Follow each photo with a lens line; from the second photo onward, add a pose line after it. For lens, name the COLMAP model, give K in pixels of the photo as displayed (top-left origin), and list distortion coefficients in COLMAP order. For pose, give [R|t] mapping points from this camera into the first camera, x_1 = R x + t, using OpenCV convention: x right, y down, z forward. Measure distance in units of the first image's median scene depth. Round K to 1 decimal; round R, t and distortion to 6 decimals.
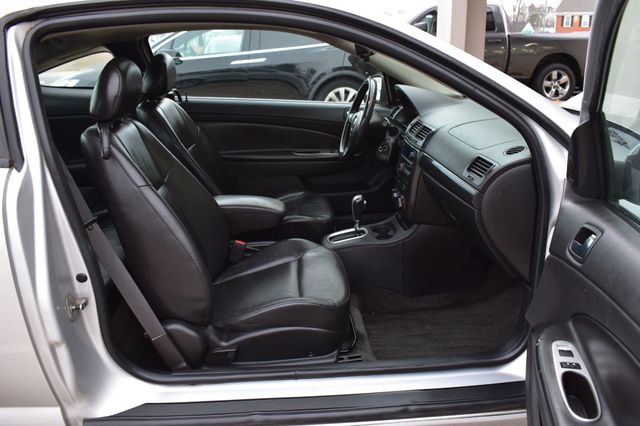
lens RADIAL K [[560.5, 0, 320.0], [0, 560.5, 213.0], [0, 0, 1]] dist [-0.042252, 0.001523]
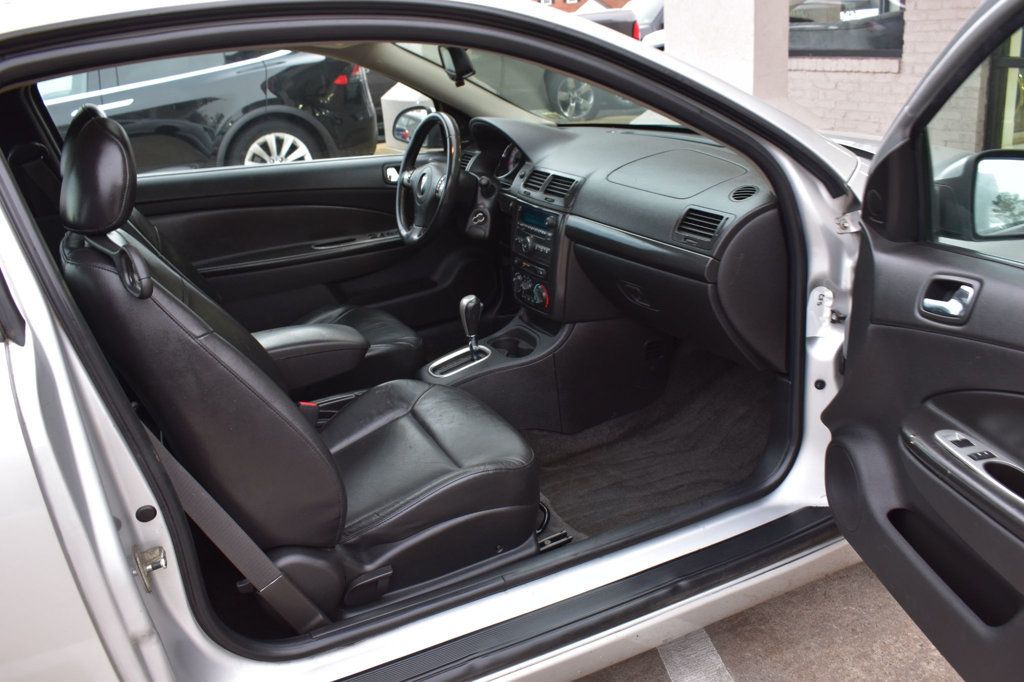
lens RADIAL K [[894.1, 0, 497.2], [0, 894.1, 344.2], [0, 0, 1]] dist [-0.068848, -0.000820]
pose [[0.929840, -0.177539, 0.322301, -0.246385], [0.169546, 0.984099, 0.052947, -0.026759], [-0.326577, 0.005413, 0.945155, 0.028738]]
